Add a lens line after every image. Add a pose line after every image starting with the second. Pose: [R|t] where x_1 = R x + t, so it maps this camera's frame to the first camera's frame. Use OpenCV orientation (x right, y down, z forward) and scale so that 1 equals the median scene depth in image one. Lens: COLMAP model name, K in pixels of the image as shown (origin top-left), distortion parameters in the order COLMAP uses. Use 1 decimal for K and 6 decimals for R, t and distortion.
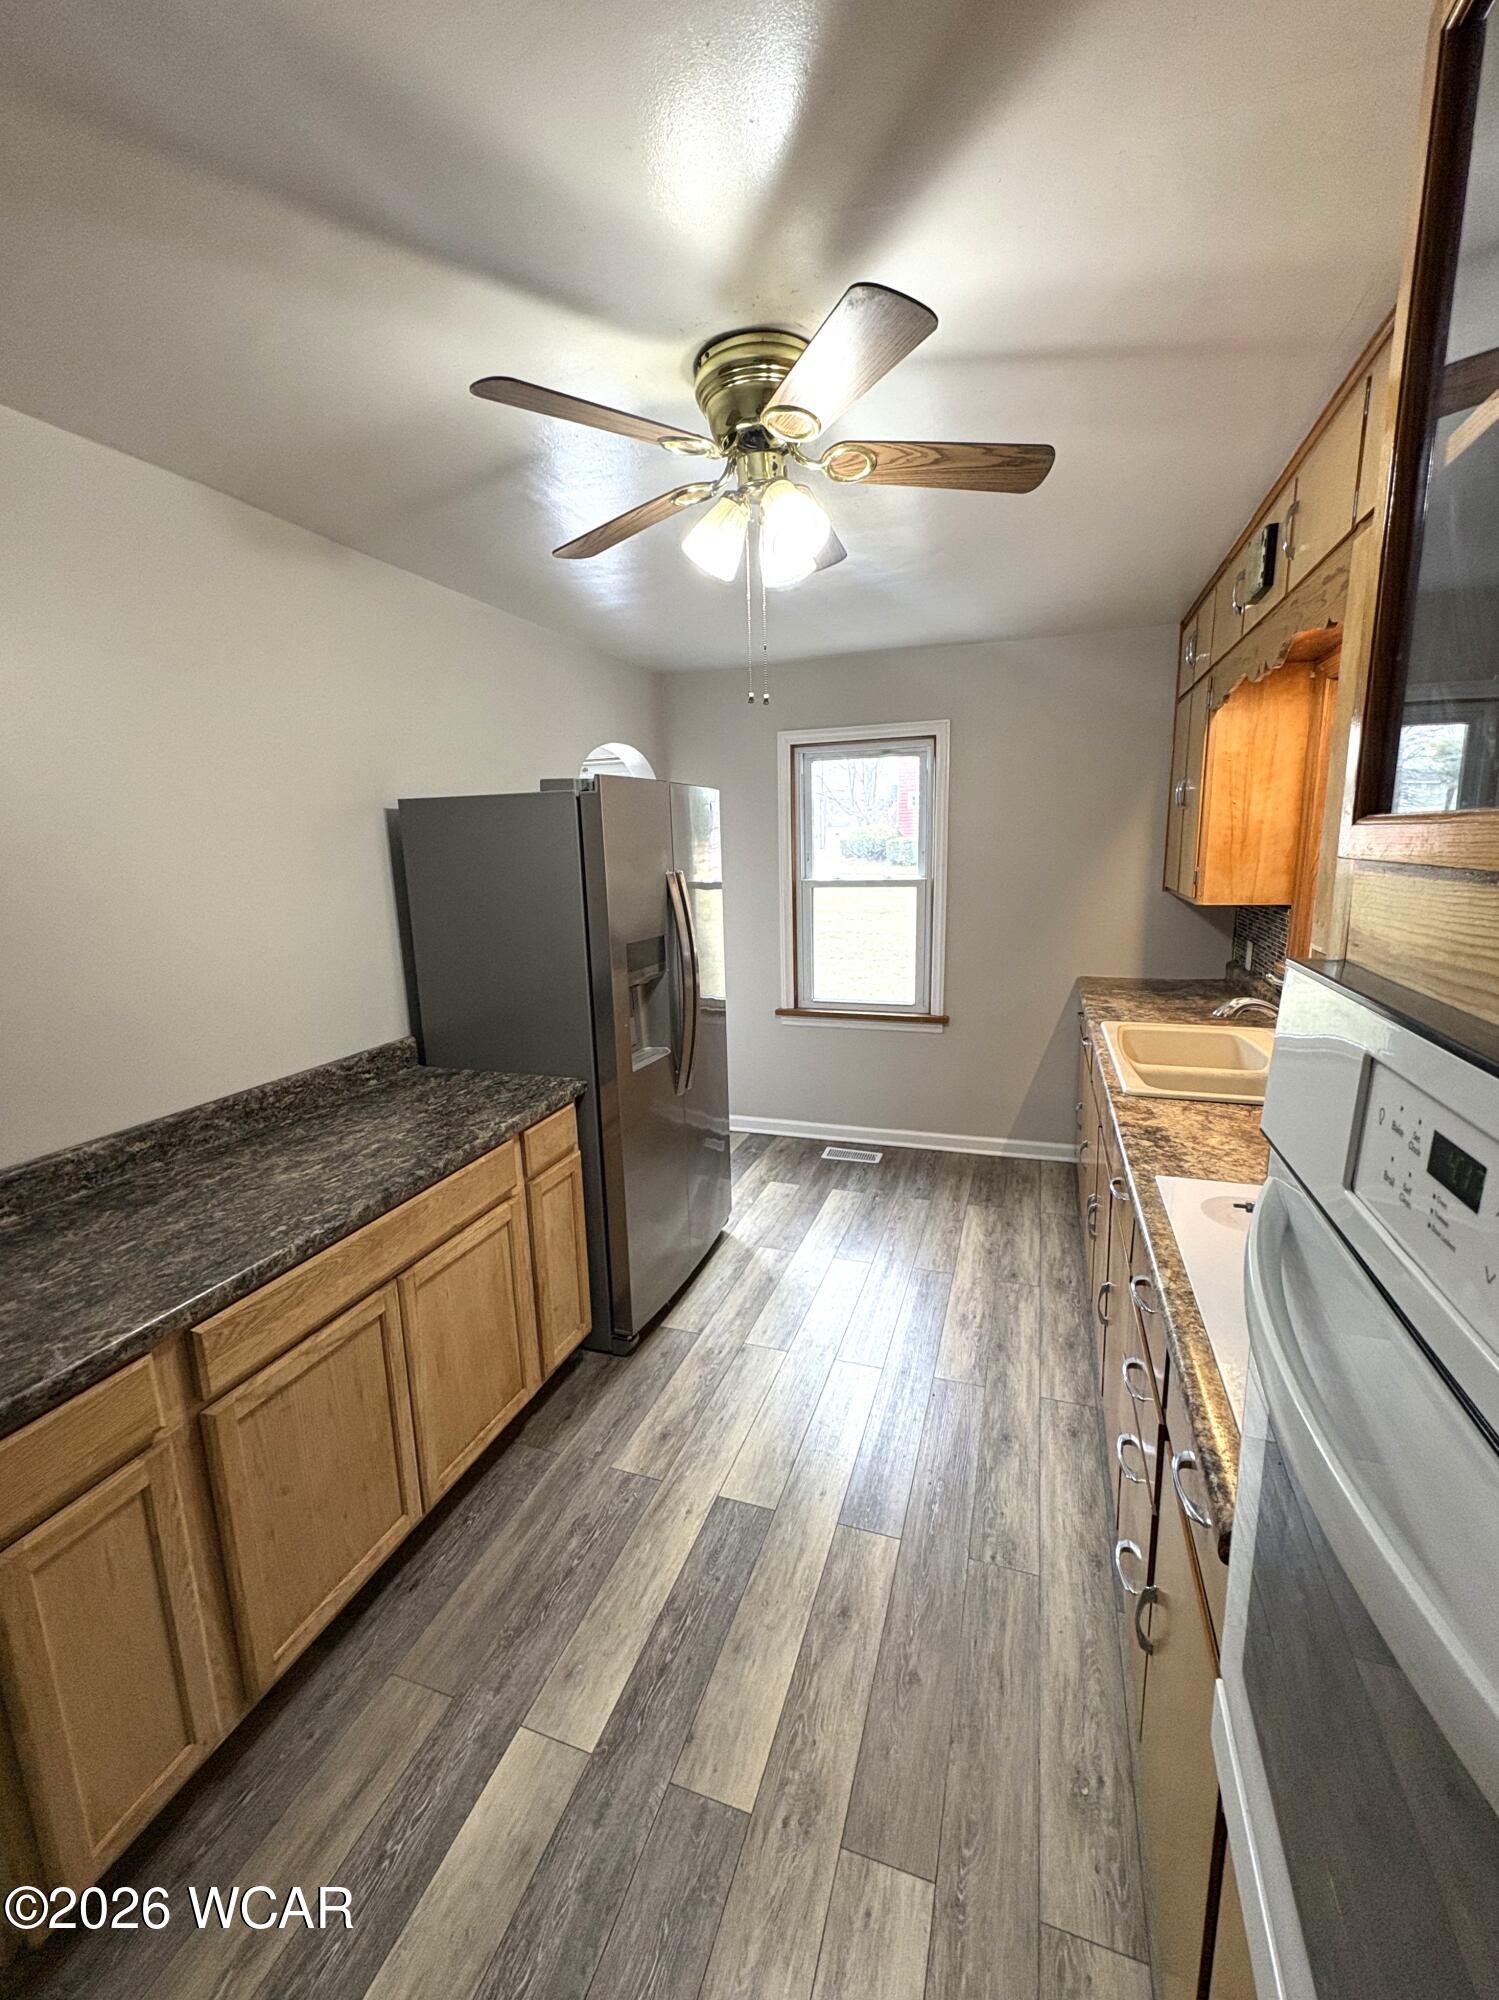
lens RADIAL K [[817.0, 0, 749.5], [0, 817.0, 1000.0], [0, 0, 1]] dist [-0.001346, 0.000268]
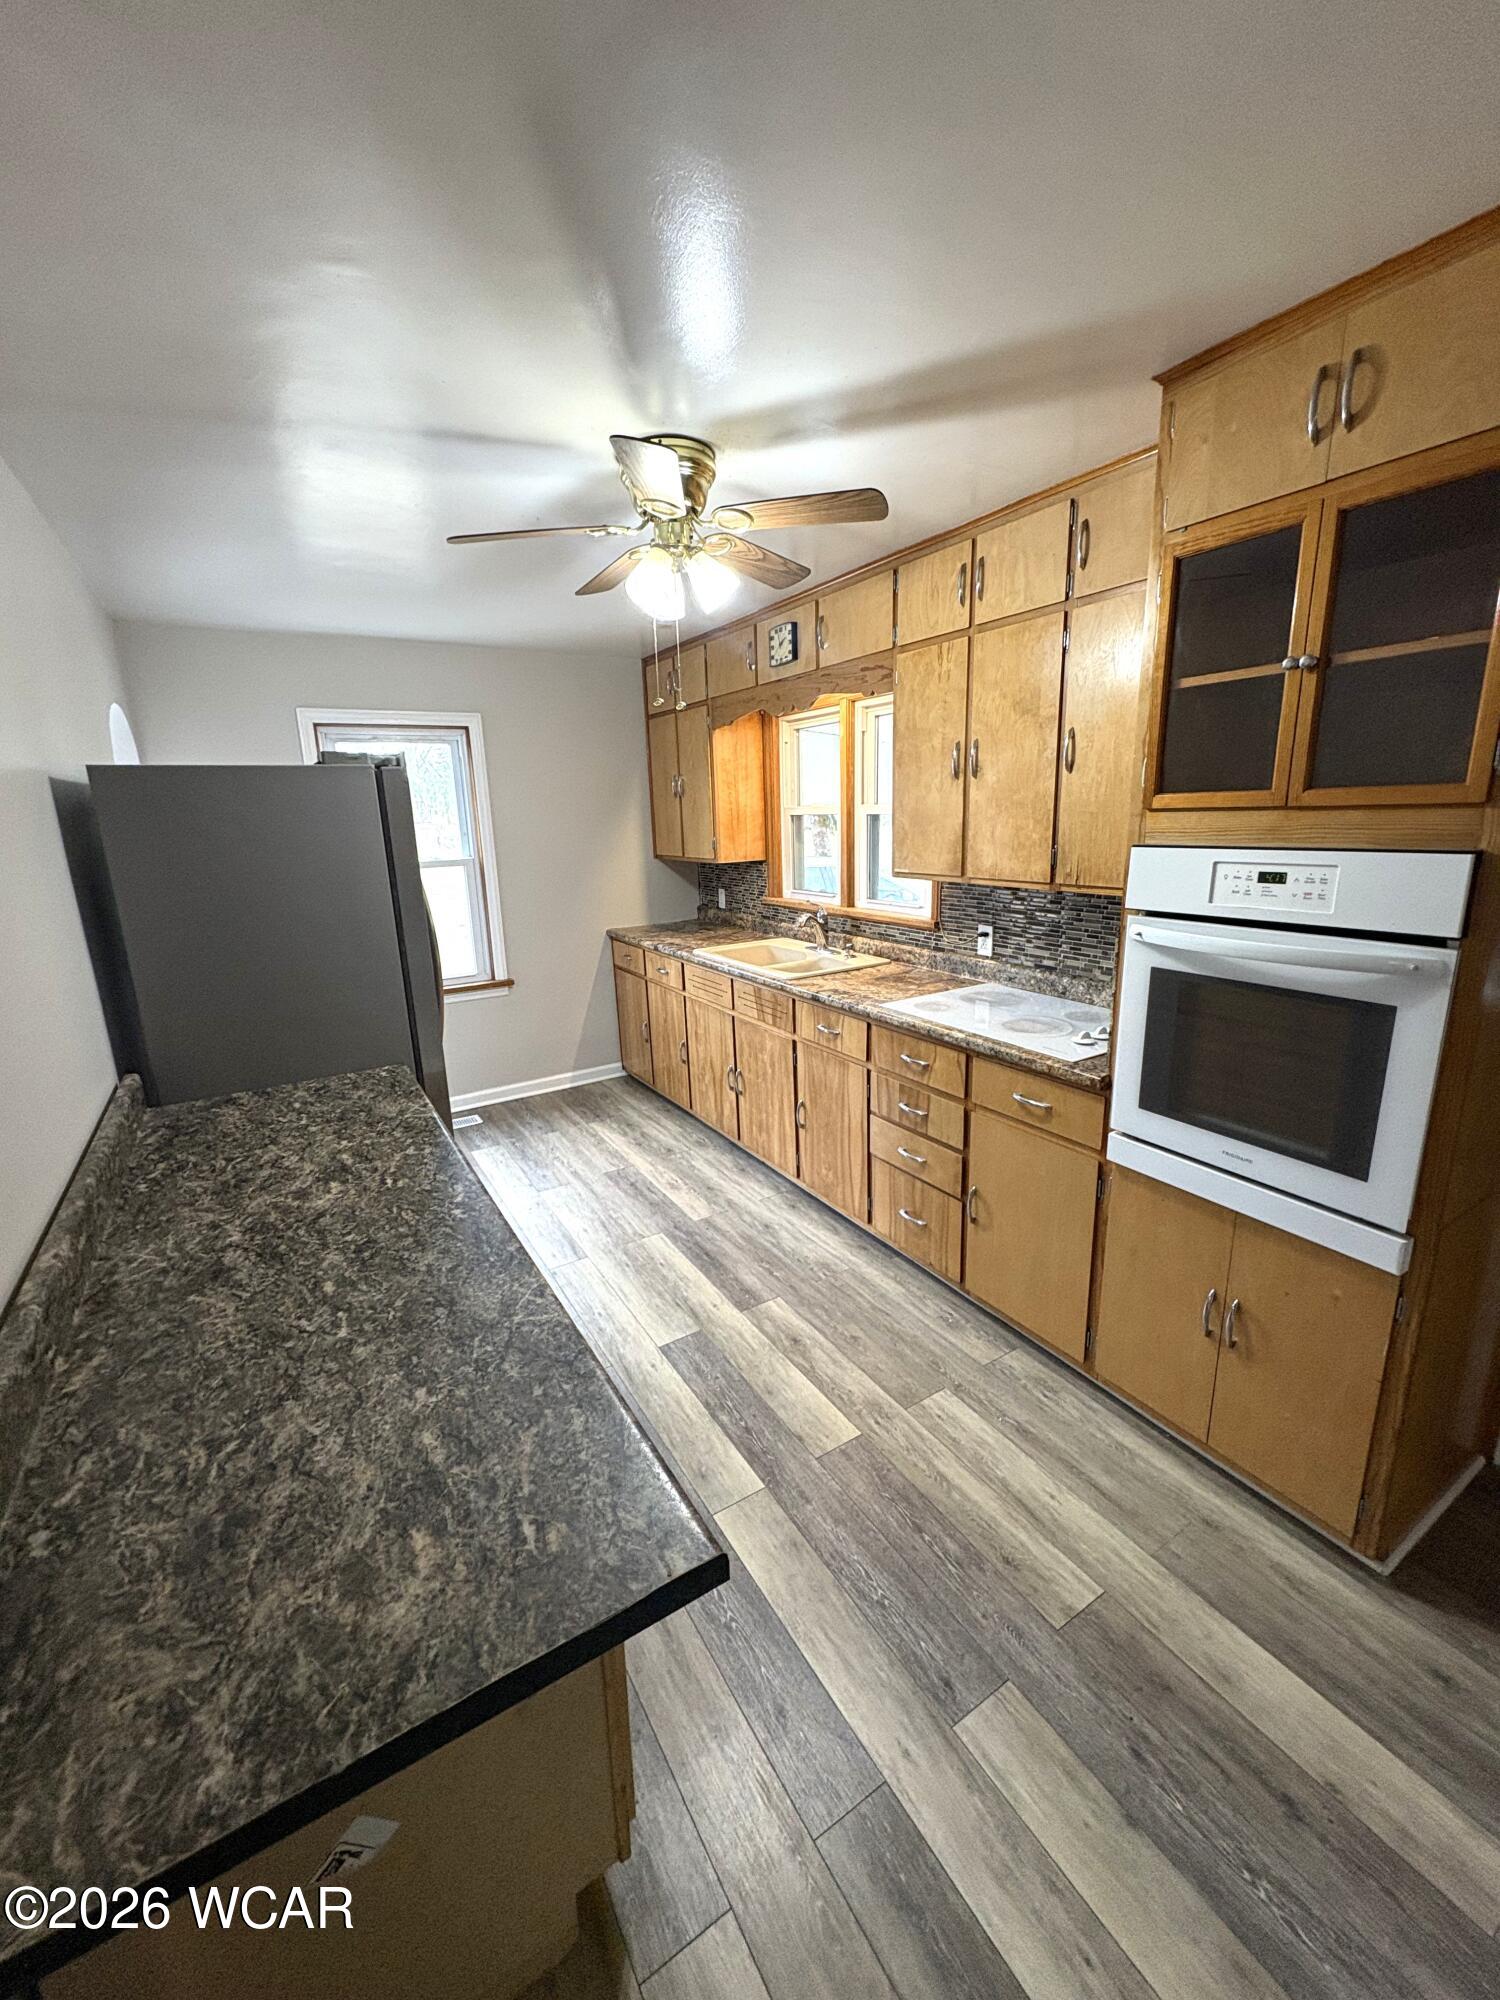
lens RADIAL K [[790.7, 0, 750.0], [0, 790.7, 1000.0], [0, 0, 1]] dist [-0.001566, 0.000010]
pose [[0.633290, -0.176216, 0.753586, -0.662517], [0.162536, 0.982300, 0.093107, 0.001278], [-0.756654, 0.063522, 0.650722, 0.070903]]
